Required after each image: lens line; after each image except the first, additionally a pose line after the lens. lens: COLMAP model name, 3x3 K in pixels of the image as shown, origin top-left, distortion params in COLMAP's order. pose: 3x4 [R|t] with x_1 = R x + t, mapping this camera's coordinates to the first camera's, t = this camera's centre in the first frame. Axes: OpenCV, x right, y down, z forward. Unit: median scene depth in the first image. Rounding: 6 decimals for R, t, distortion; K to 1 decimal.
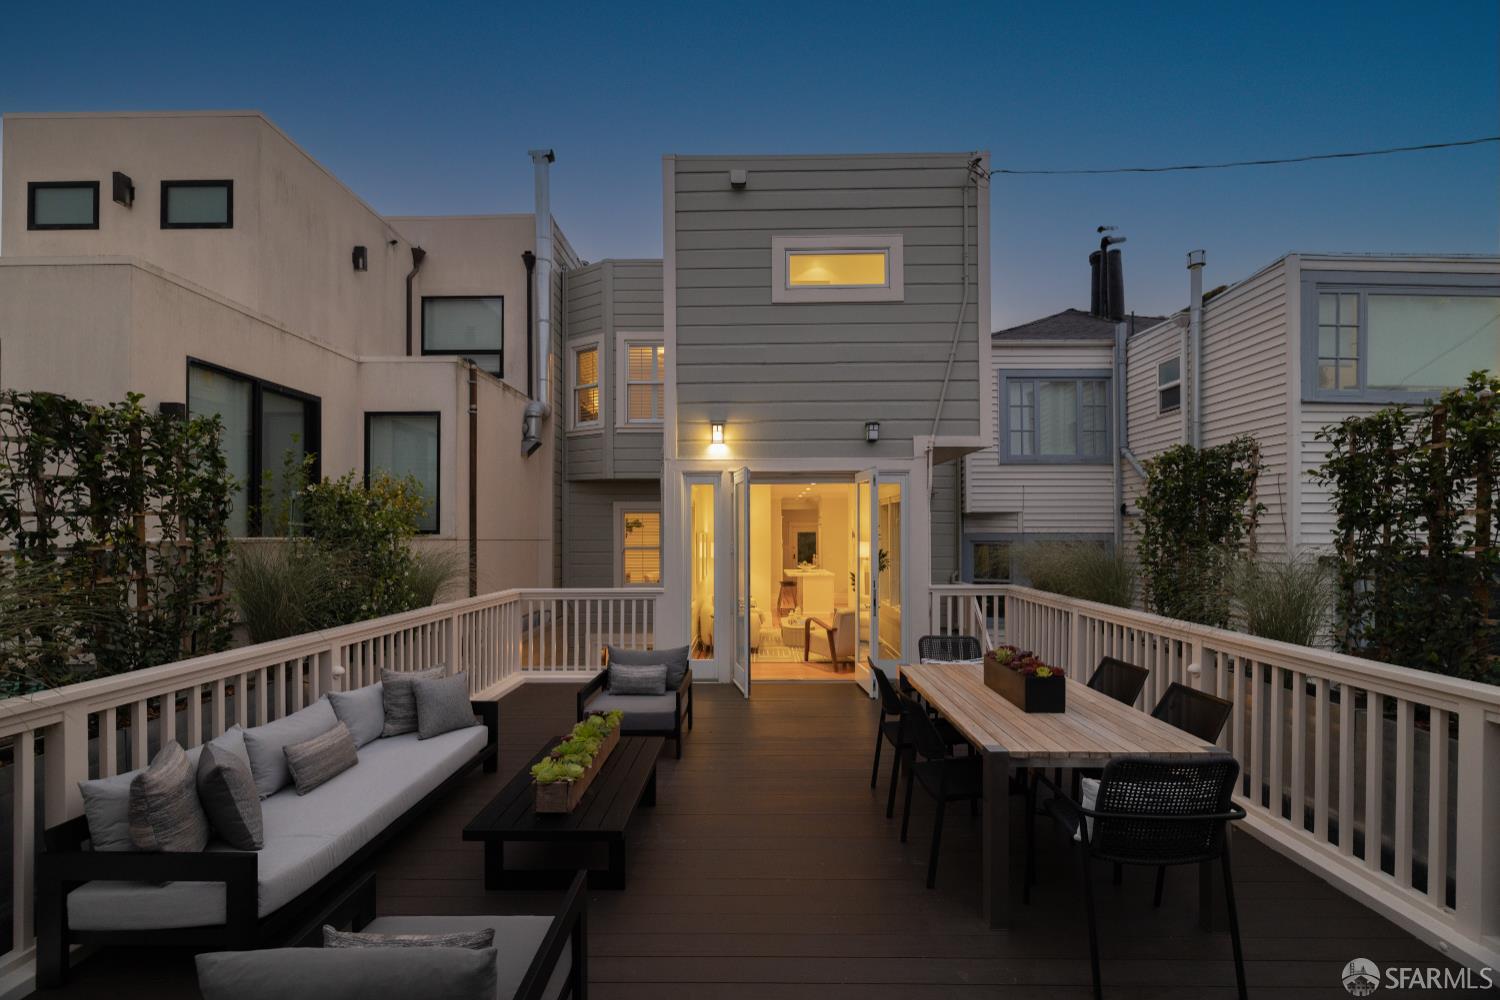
lens RADIAL K [[642.2, 0, 750.9], [0, 642.2, 531.0], [0, 0, 1]] dist [-0.000261, -0.000615]
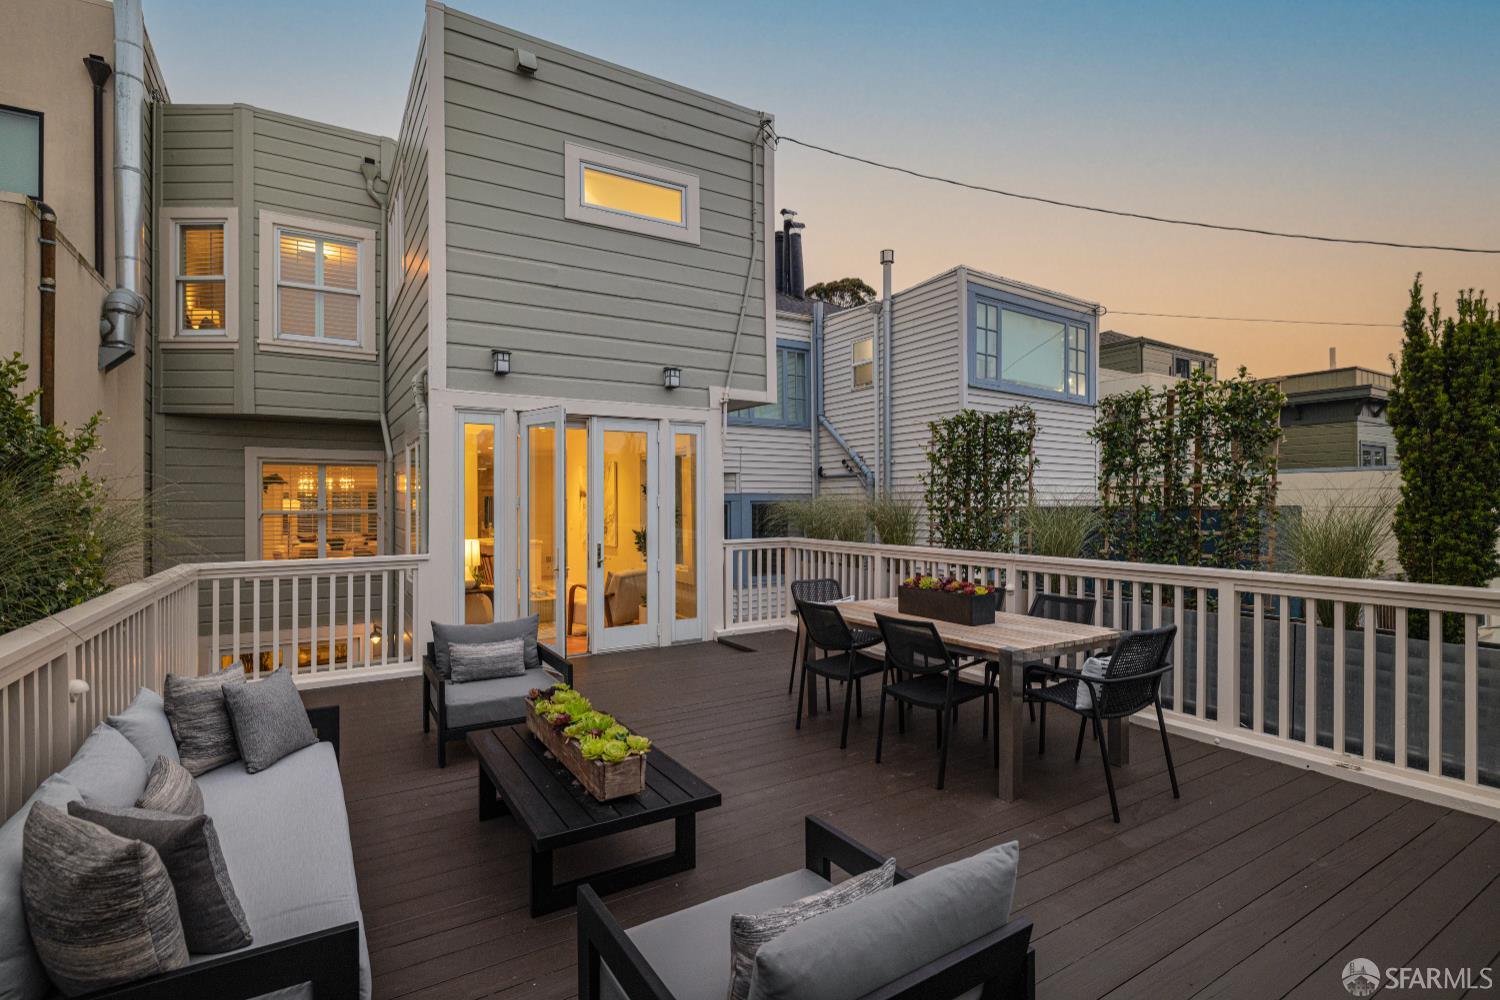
lens RADIAL K [[709.4, 0, 757.7], [0, 709.4, 502.3], [0, 0, 1]] dist [-0.007345, 0.001309]
pose [[0.842520, -0.002374, 0.538660, -0.264227], [0.001896, 0.999997, 0.001441, 0.025947], [-0.538662, -0.000193, 0.842522, 0.059789]]
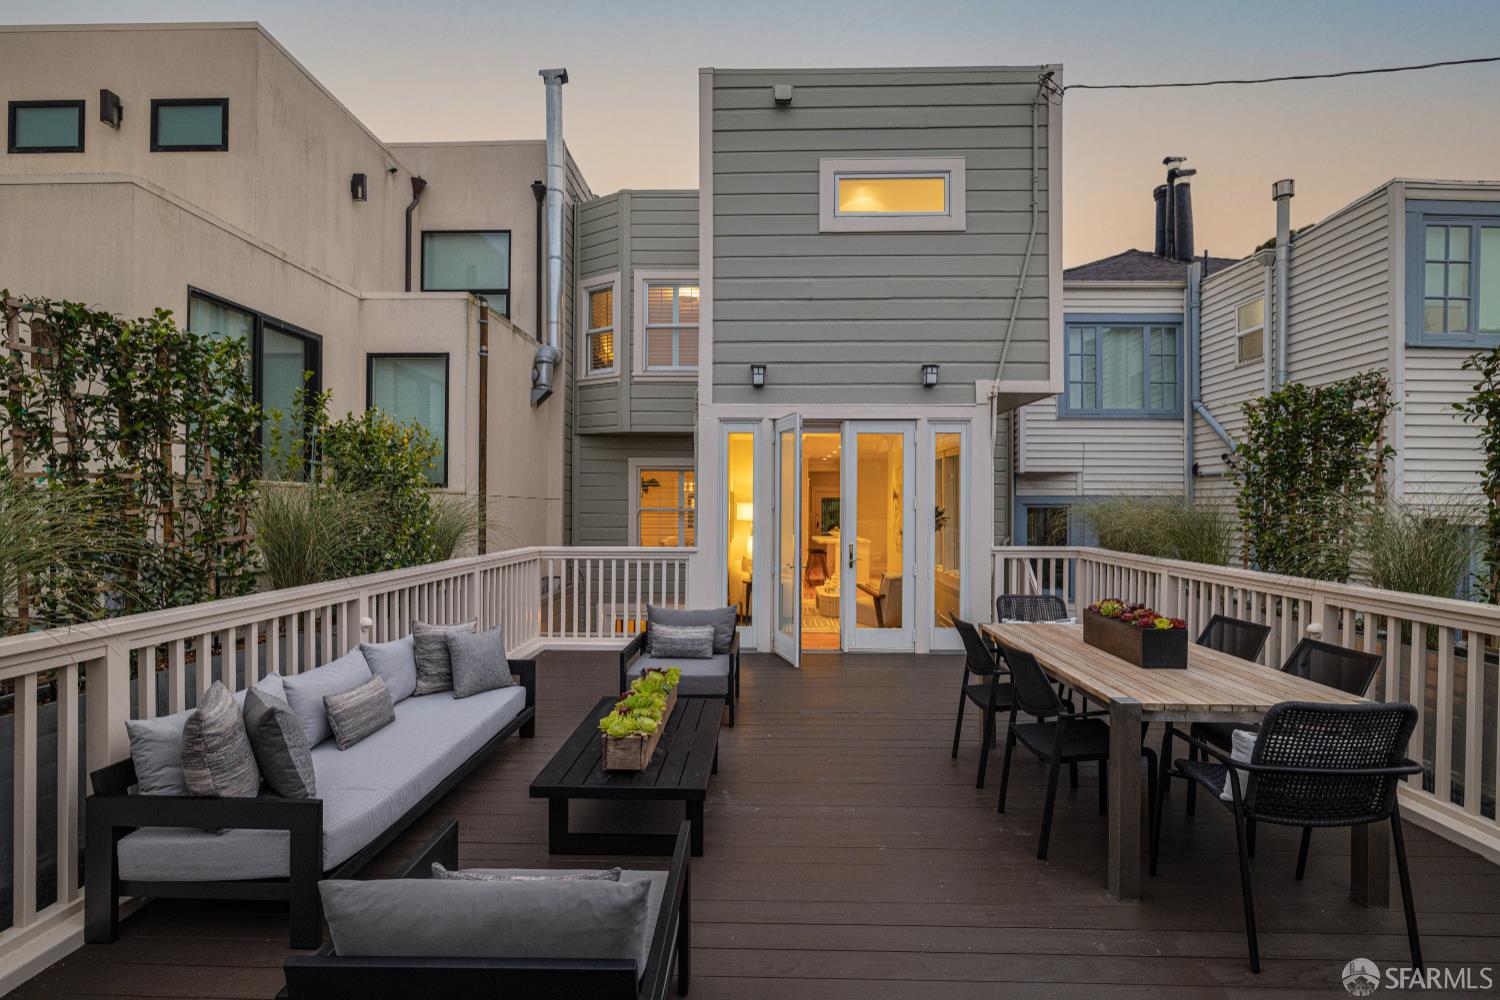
lens RADIAL K [[709.4, 0, 749.7], [0, 709.4, 503.0], [0, 0, 1]] dist [-0.007345, 0.001309]
pose [[0.999892, 0.007088, -0.012858, -0.049891], [-0.007057, 0.999972, 0.002430, 0.024179], [0.012875, -0.002339, 0.999914, 0.001990]]
